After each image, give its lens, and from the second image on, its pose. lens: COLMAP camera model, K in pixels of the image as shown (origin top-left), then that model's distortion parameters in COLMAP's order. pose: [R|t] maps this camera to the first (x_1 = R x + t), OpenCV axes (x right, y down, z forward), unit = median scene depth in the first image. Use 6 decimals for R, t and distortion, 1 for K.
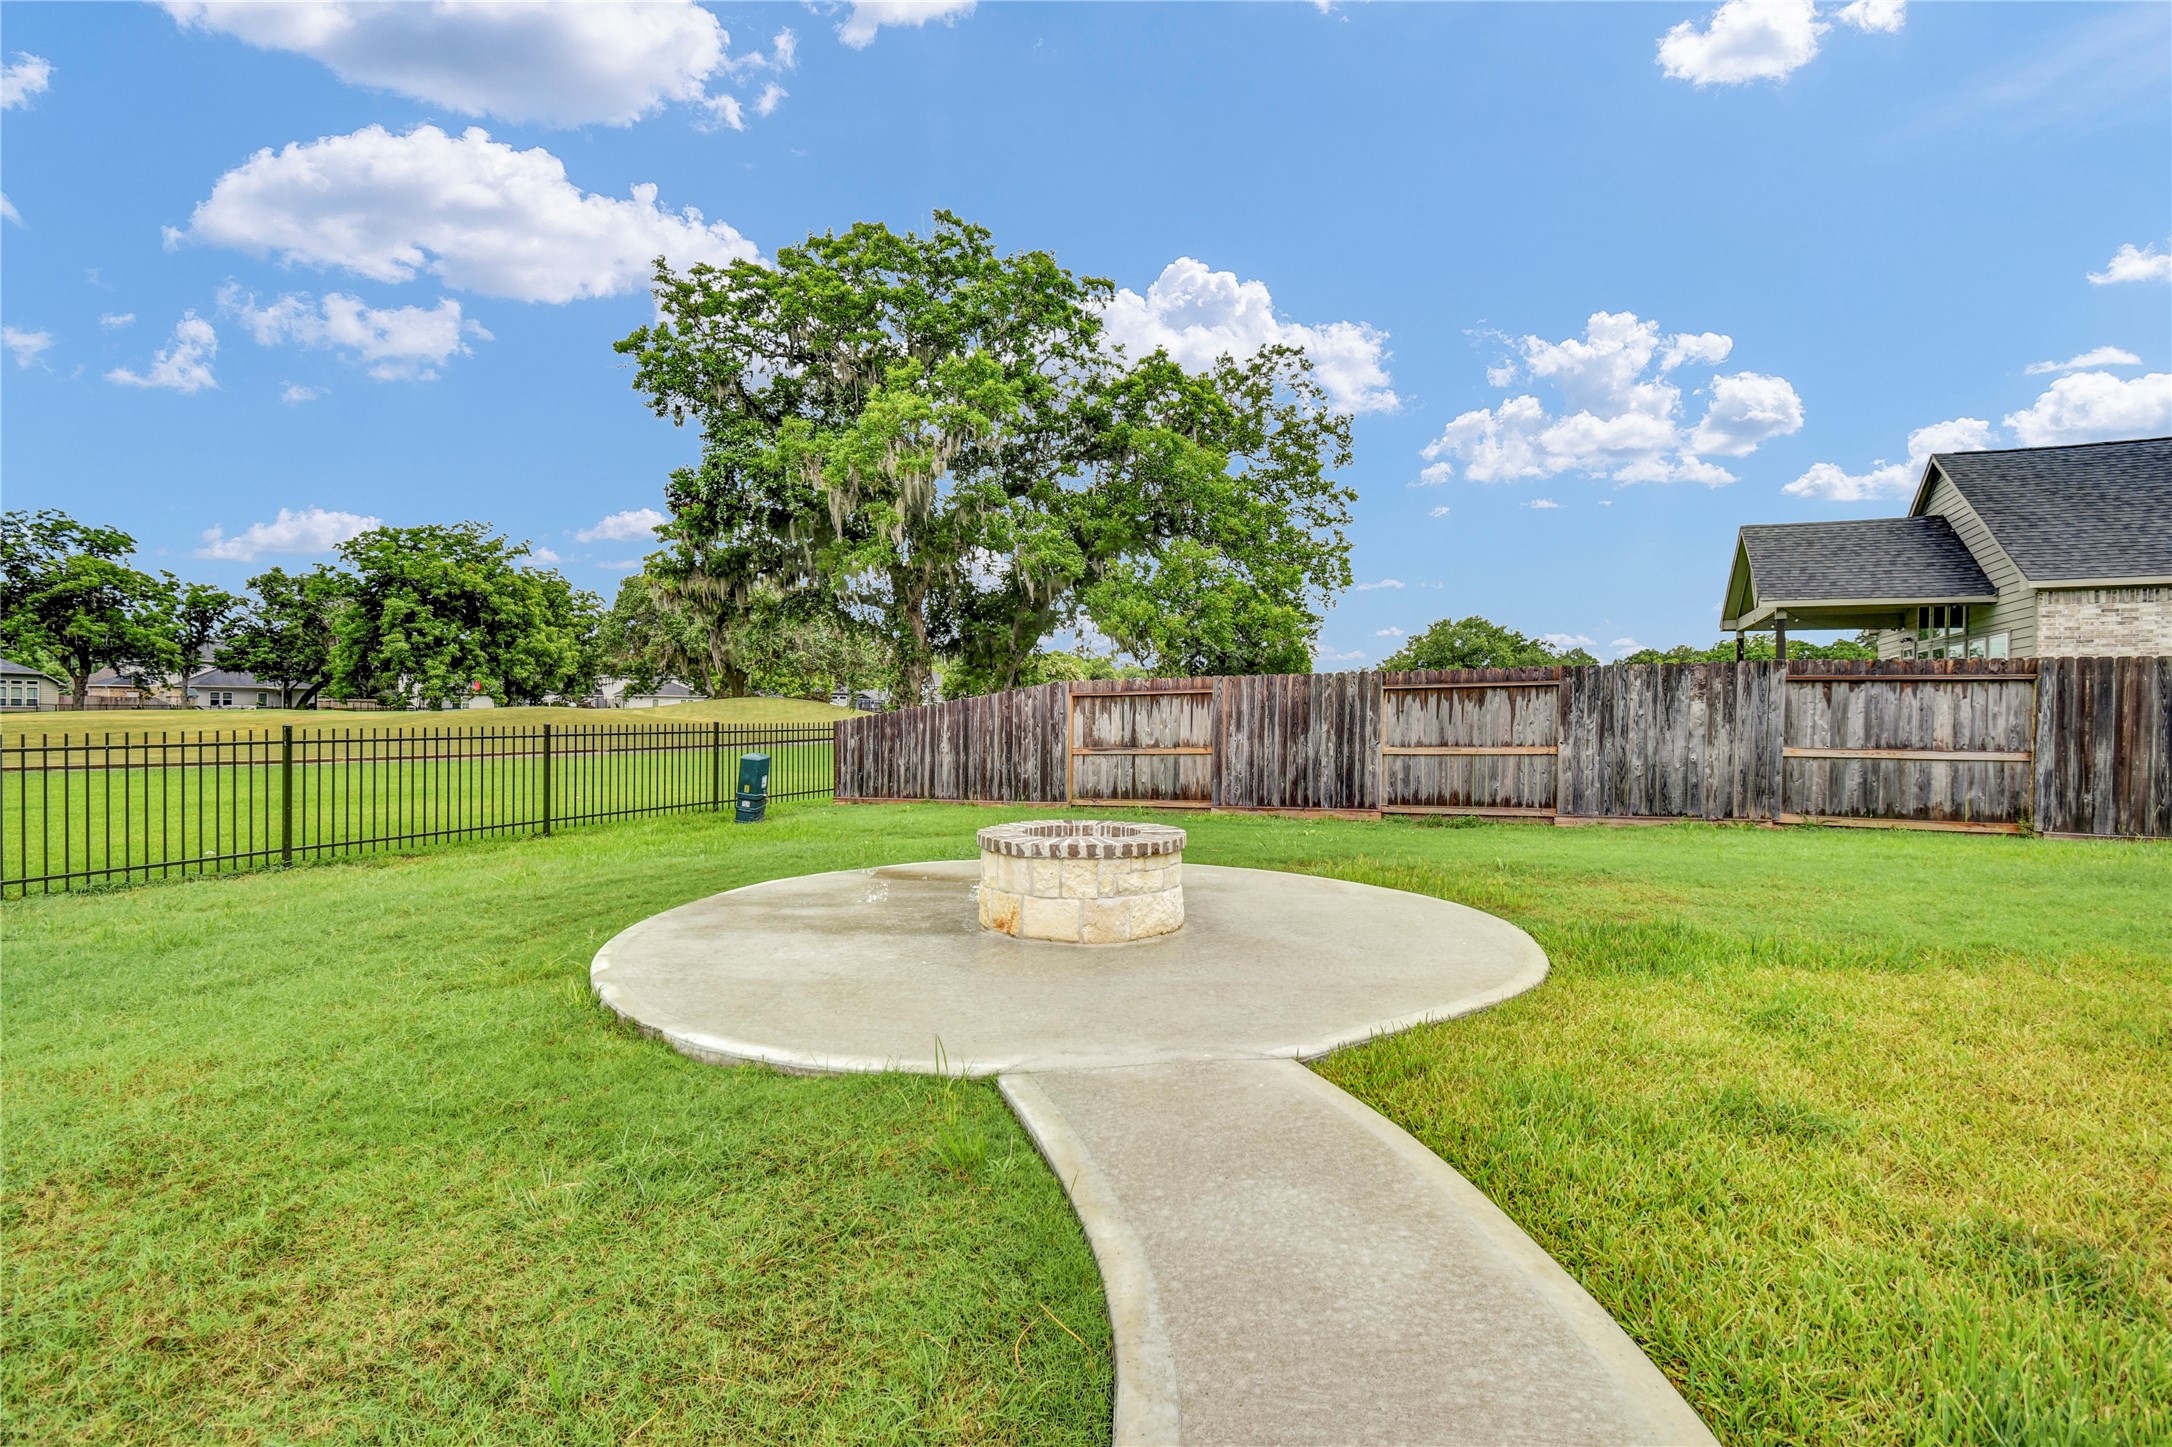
lens RADIAL K [[968.8, 0, 1090.3], [0, 968.8, 719.3], [0, 0, 1]] dist [0.005745, -0.003321]
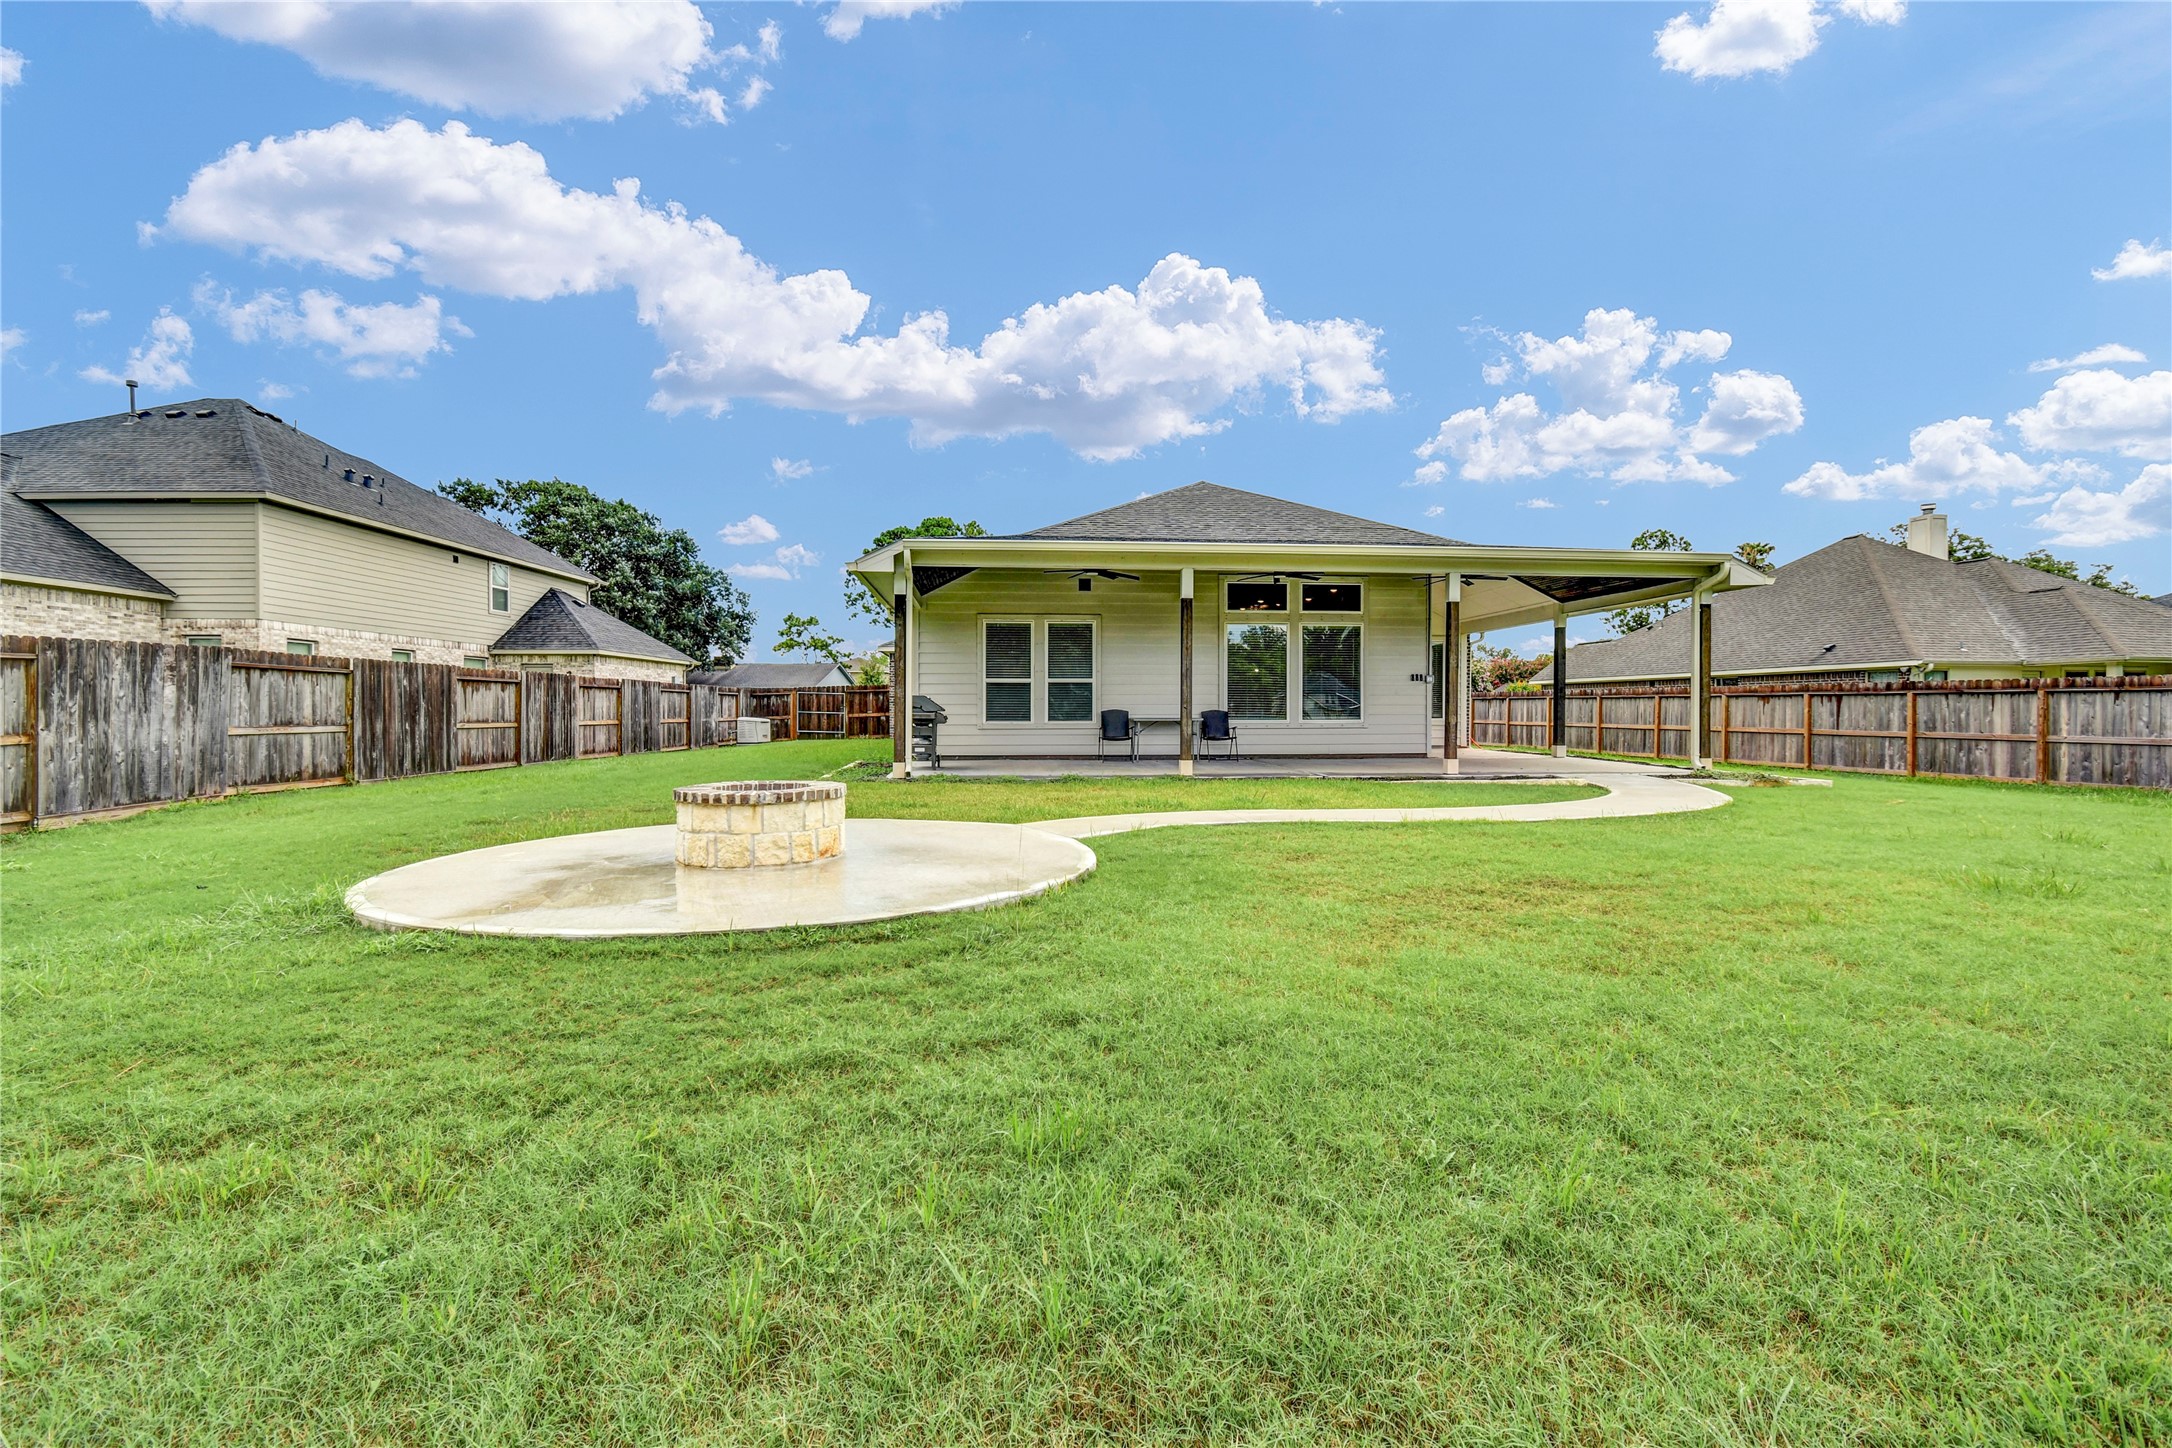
lens RADIAL K [[968.8, 0, 1081.6], [0, 968.8, 718.5], [0, 0, 1]] dist [0.005745, -0.003321]
pose [[-0.438088, -0.015119, 0.898805, -0.500016], [0.000439, 0.999855, 0.017032, 0.000671], [-0.898932, 0.007856, -0.438018, 0.436458]]
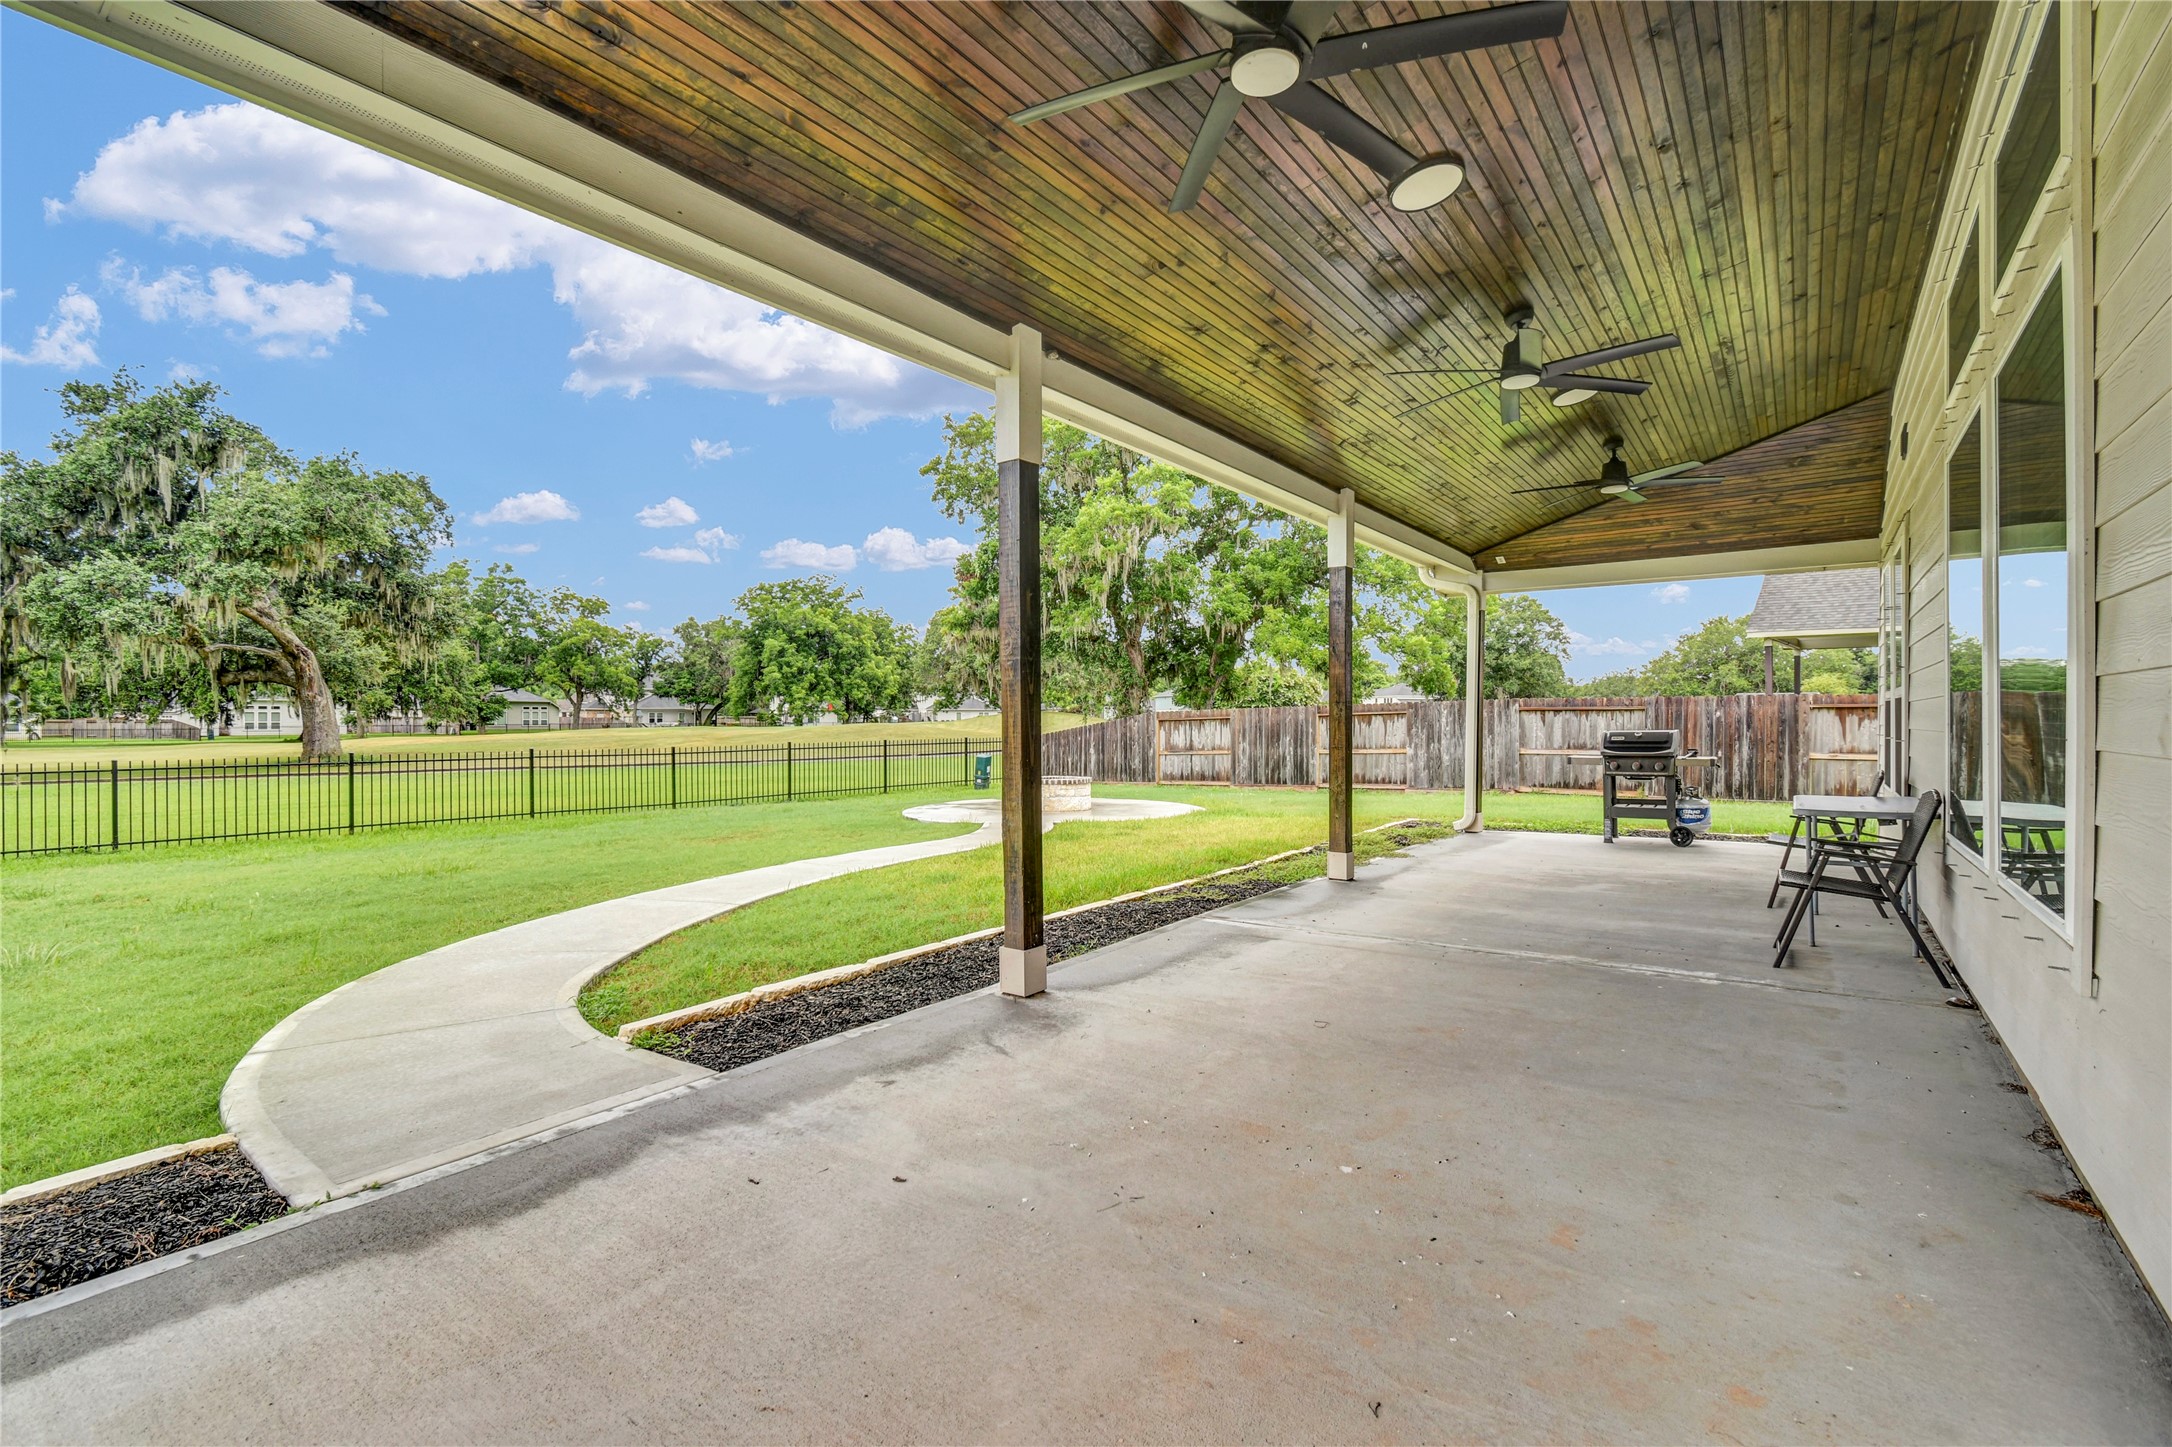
lens RADIAL K [[968.8, 0, 1080.5], [0, 968.8, 717.3], [0, 0, 1]] dist [0.005745, -0.003321]
pose [[0.955062, -0.013489, -0.296100, 0.340372], [0.010836, 0.999885, -0.010600, -0.012103], [0.296209, 0.006916, 0.955098, -0.645260]]
